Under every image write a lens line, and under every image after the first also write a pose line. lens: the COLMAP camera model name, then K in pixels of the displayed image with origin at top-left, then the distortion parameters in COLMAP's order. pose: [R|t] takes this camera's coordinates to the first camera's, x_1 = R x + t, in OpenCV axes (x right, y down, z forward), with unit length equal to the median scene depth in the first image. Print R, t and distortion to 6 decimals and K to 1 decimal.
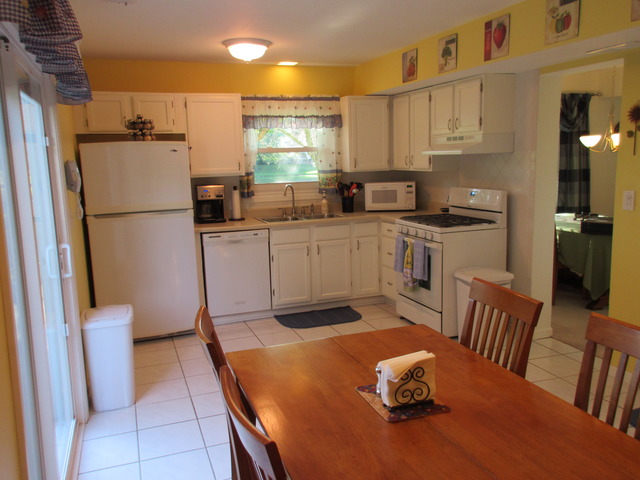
lens RADIAL K [[542.0, 0, 318.3], [0, 542.0, 241.6], [0, 0, 1]] dist [0.014599, 0.008895]
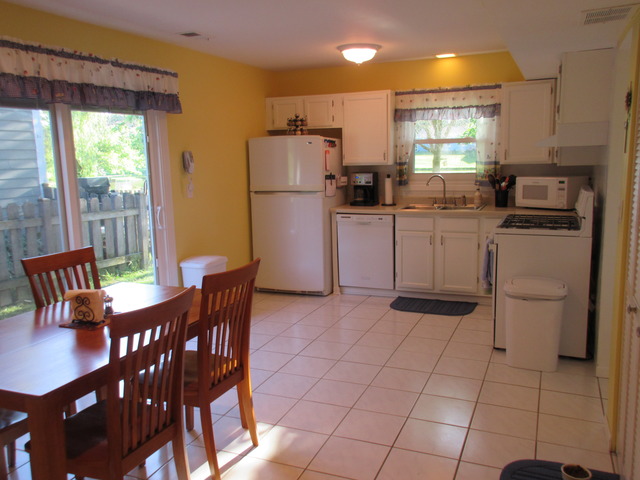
lens RADIAL K [[542.0, 0, 318.7], [0, 542.0, 237.1], [0, 0, 1]] dist [0.014599, 0.008895]
pose [[0.735780, 0.117088, -0.667022, 0.487907], [-0.103598, 0.992808, 0.059999, -0.027121], [0.669249, 0.024956, 0.742619, 0.092719]]
